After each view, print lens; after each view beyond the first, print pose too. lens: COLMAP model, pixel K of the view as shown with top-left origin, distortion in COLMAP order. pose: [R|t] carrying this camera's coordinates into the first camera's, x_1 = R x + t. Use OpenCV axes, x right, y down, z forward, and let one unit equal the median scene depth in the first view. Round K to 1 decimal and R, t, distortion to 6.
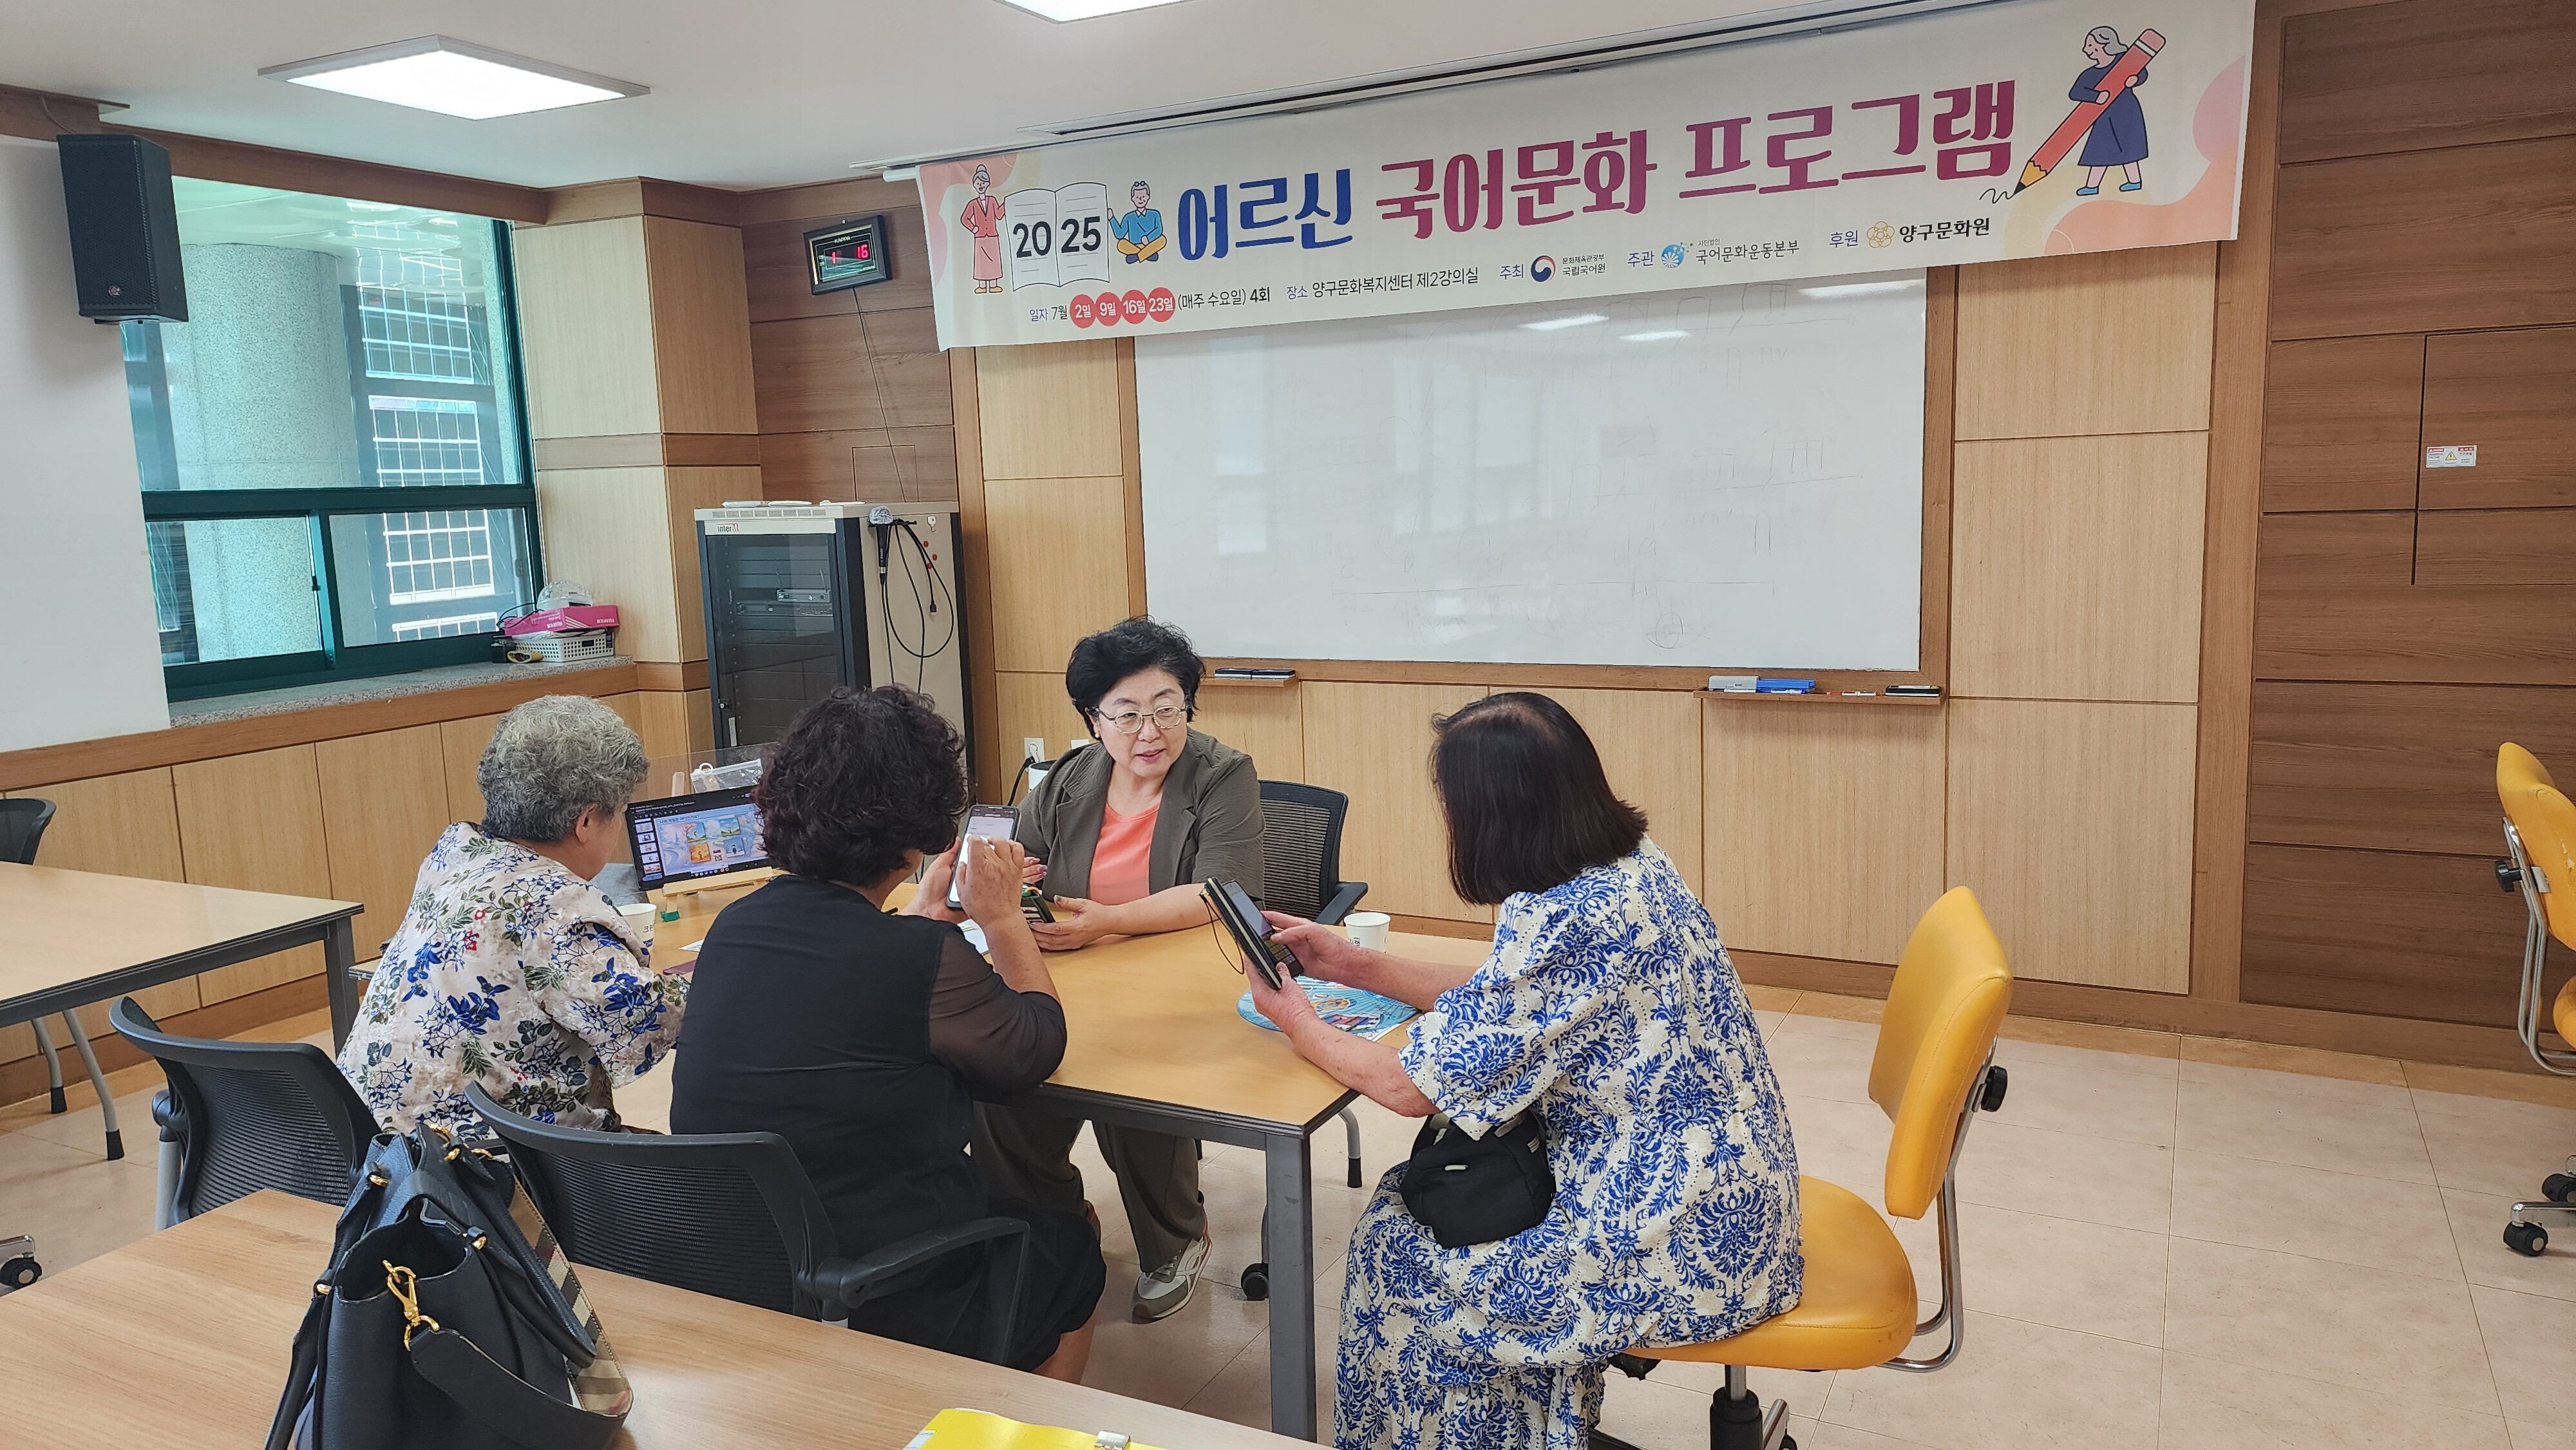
lens RADIAL K [[1691.3, 0, 1288.0], [0, 1691.3, 725.0], [0, 0, 1]] dist [-0.004879, 0.000726]
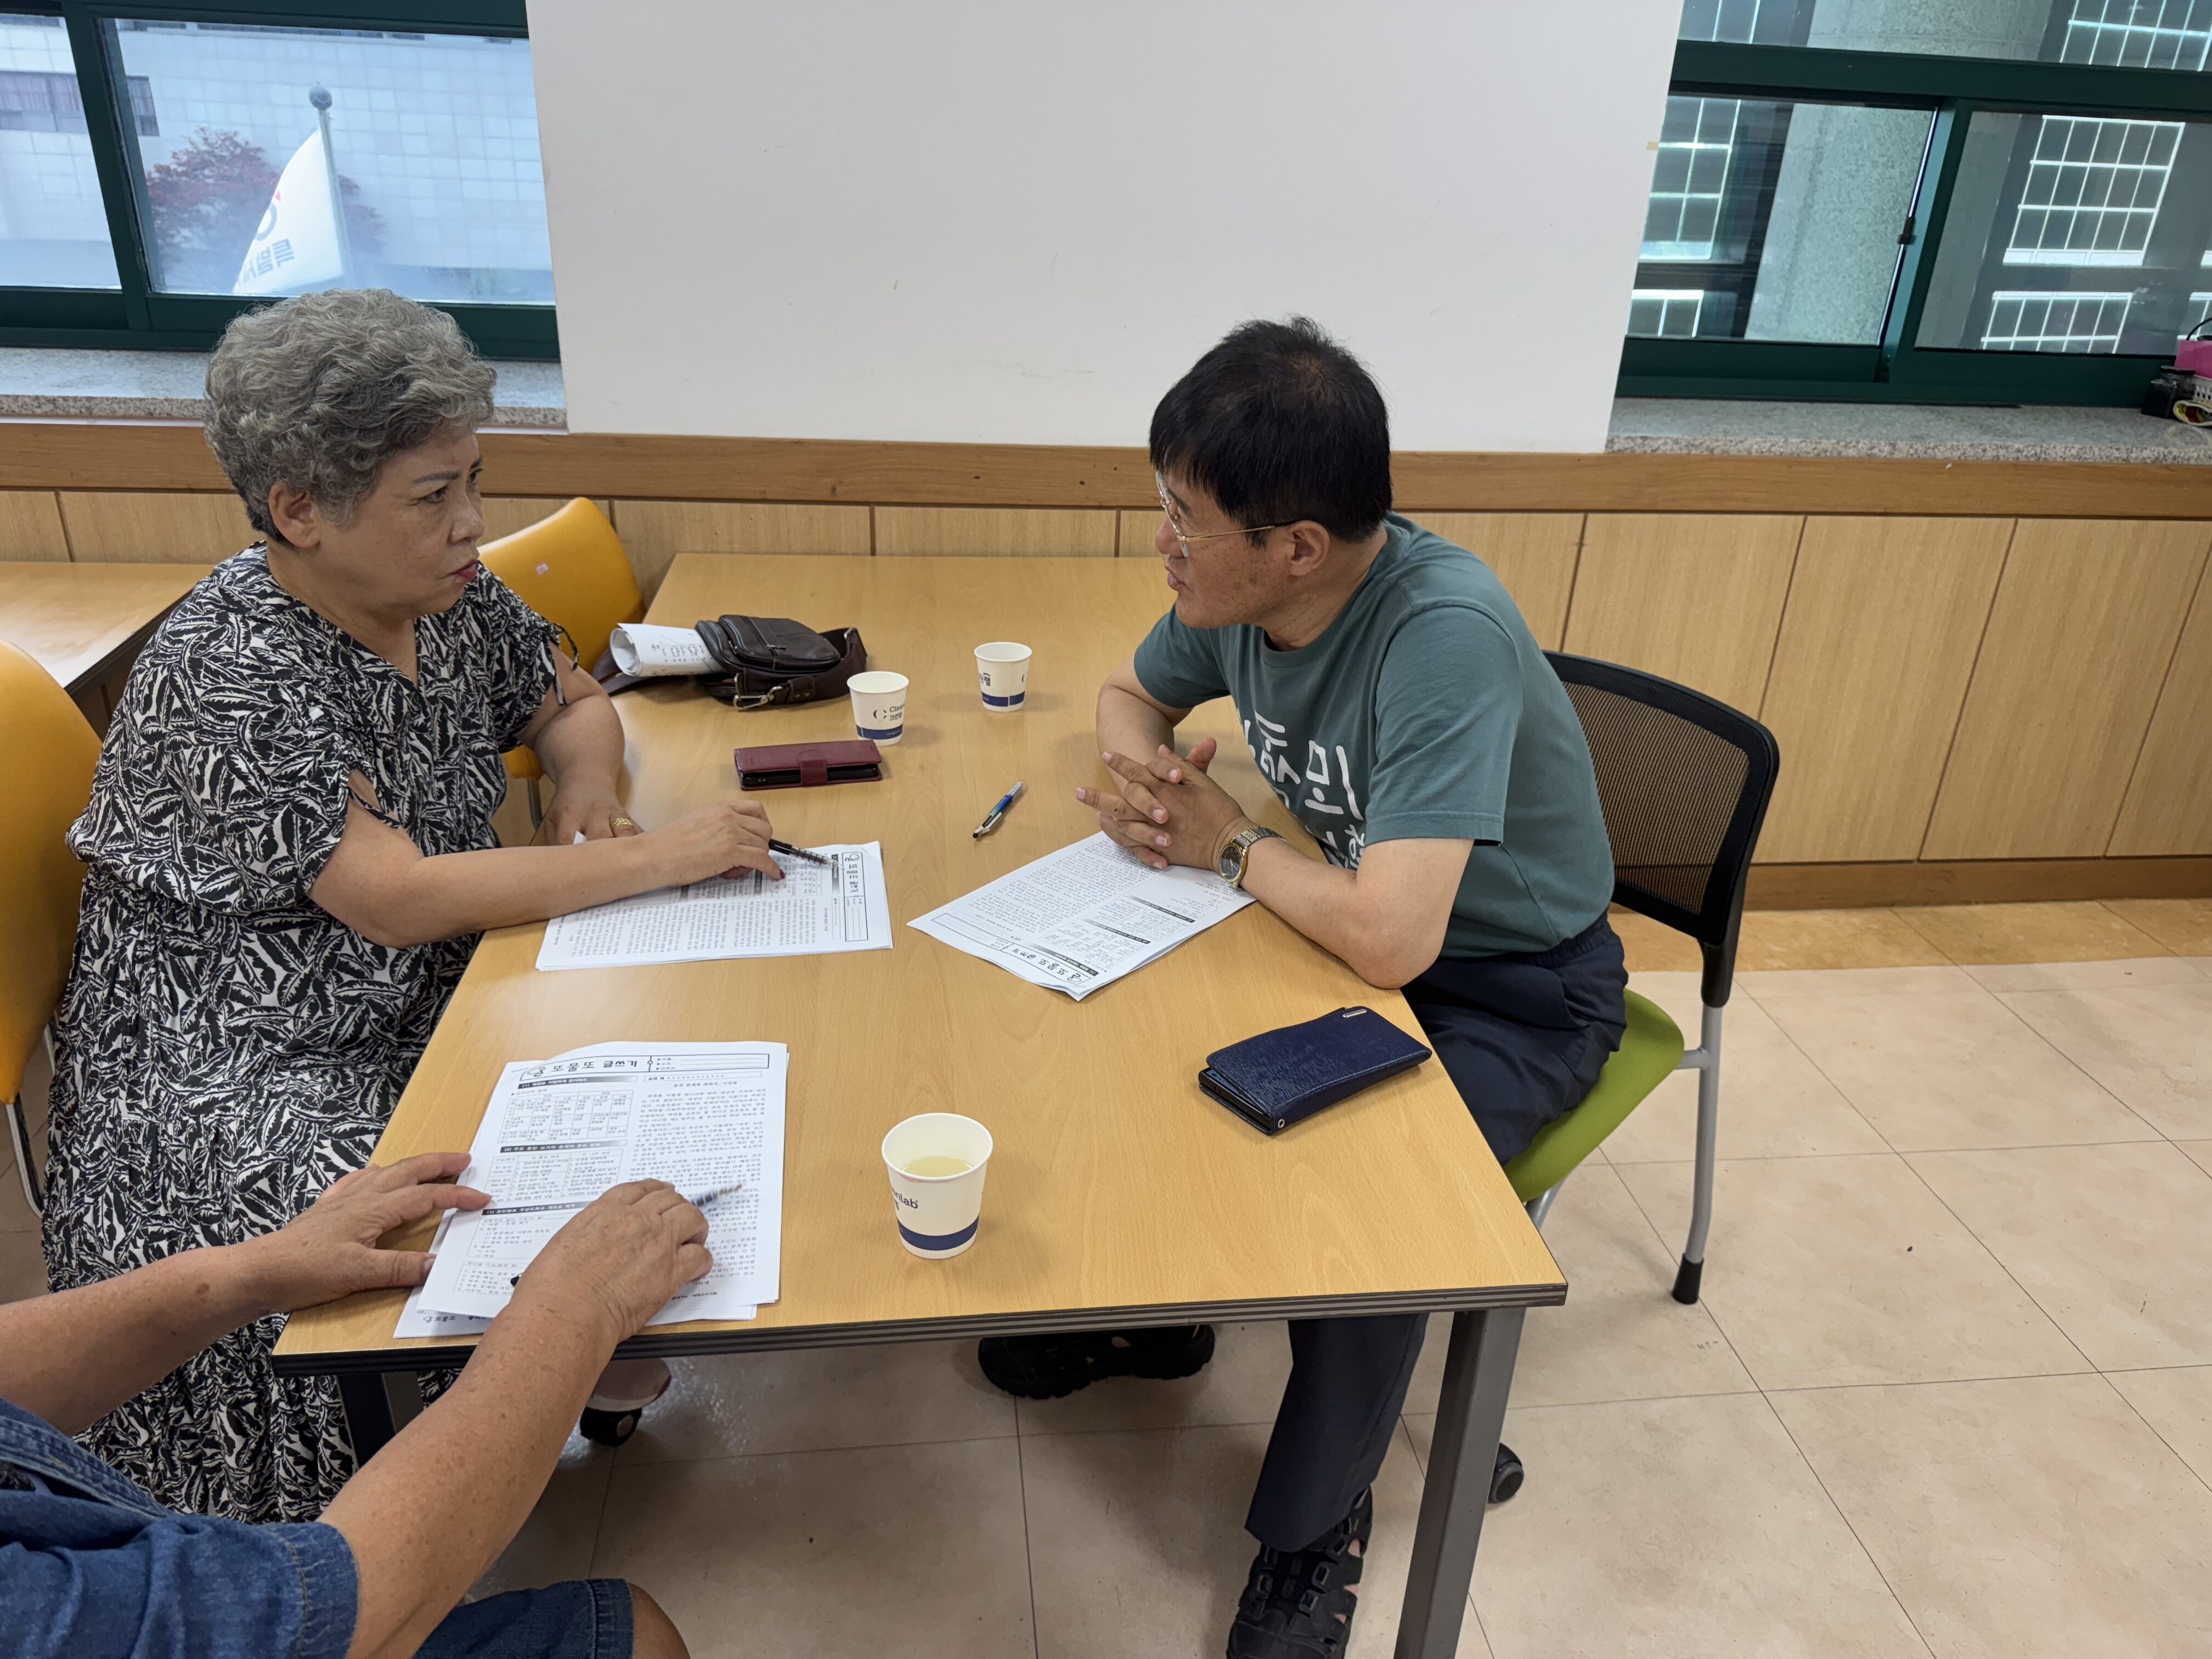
lens RADIAL K [[1566.4, 0, 1106.0], [0, 1566.4, 829.5], [0, 0, 1]] dist [-0.000578, -0.000606]
pose [[0.554021, 0.403797, -0.728017, -0.228562], [-0.180629, 0.911965, 0.368365, -0.041814], [0.812671, -0.072581, 0.578185, 0.405342]]
